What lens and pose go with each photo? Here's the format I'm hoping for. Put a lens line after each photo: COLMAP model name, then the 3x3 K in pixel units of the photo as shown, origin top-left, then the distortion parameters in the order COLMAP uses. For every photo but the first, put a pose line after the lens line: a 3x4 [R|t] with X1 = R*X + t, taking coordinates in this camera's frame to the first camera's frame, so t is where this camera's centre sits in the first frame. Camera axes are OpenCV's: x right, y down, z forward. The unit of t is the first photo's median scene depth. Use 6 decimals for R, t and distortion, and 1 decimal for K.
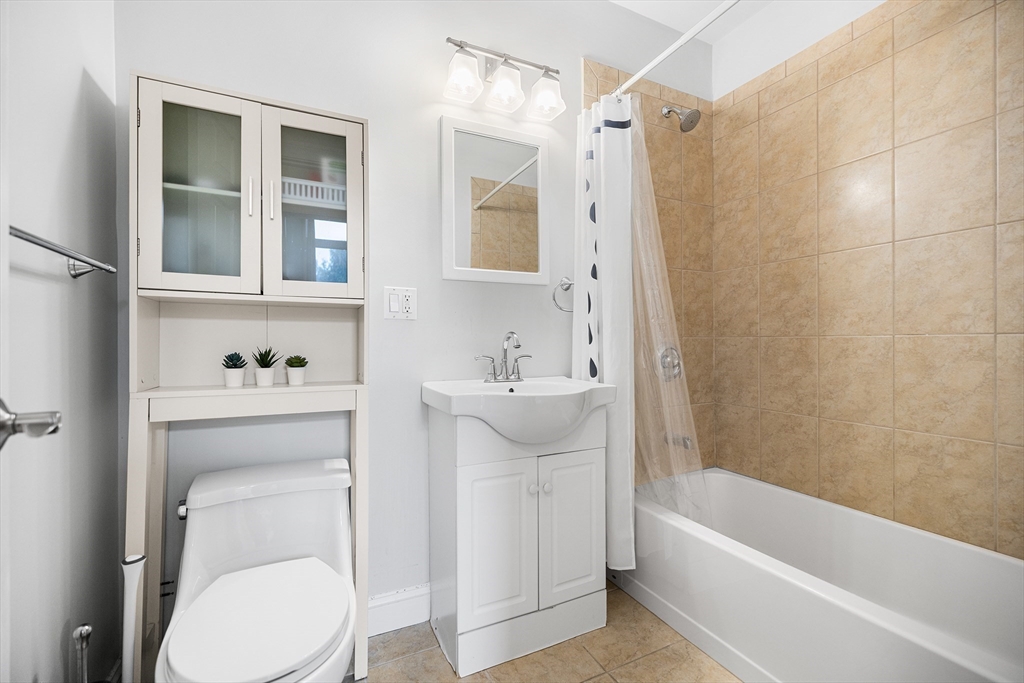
lens RADIAL K [[434.2, 0, 512.0], [0, 434.2, 341.5], [0, 0, 1]] dist [0.001519, 0.000348]
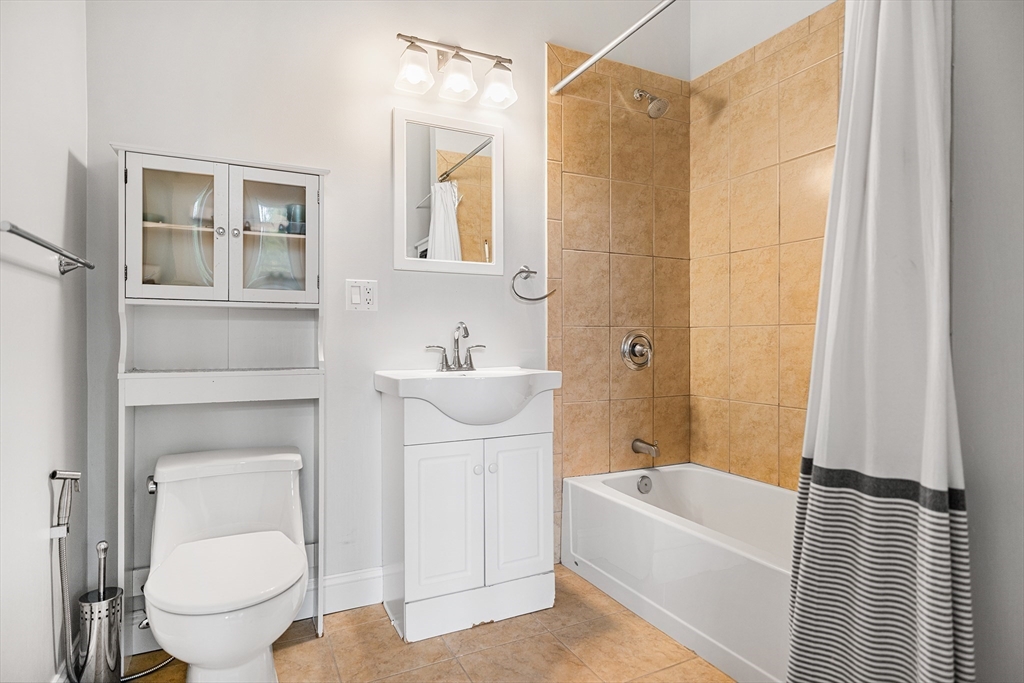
lens RADIAL K [[533.2, 0, 512.0], [0, 533.2, 341.5], [0, 0, 1]] dist [-0.040358, -0.000542]
pose [[0.999998, 0.001390, 0.001412, 0.114381], [-0.001415, 0.999834, 0.018158, 0.000373], [-0.001386, -0.018160, 0.999834, -0.238933]]
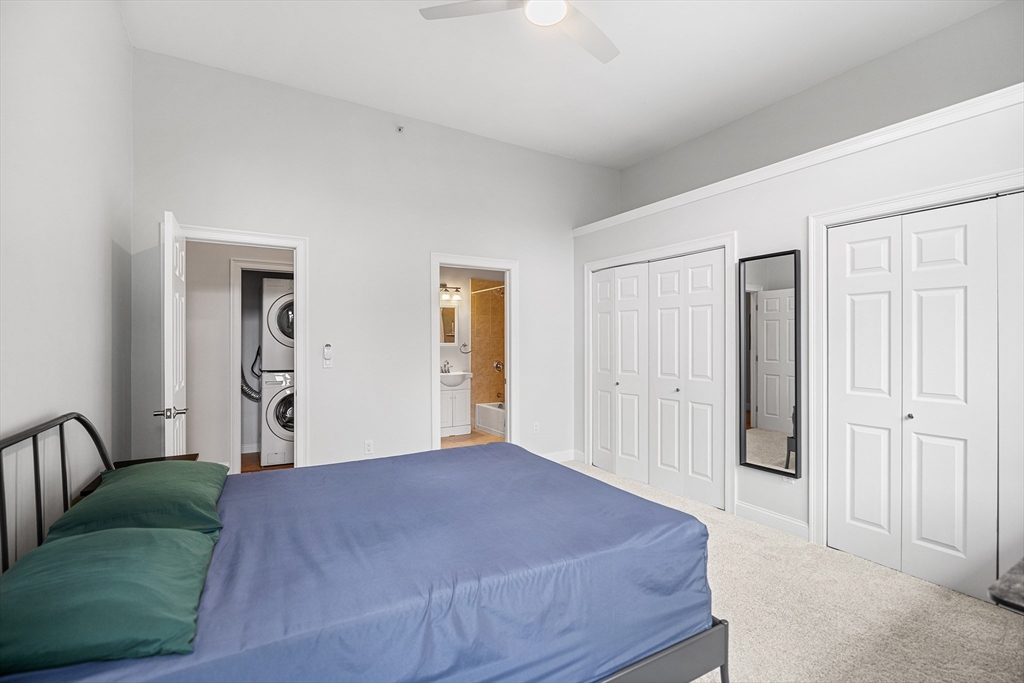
lens RADIAL K [[454.8, 0, 512.0], [0, 454.8, 341.5], [0, 0, 1]] dist [0.000381, 0.000036]
pose [[0.996144, 0.001732, 0.087721, 0.223261], [-0.002740, 0.999932, 0.011371, -0.237853], [-0.087695, -0.011567, 0.996080, -3.085590]]
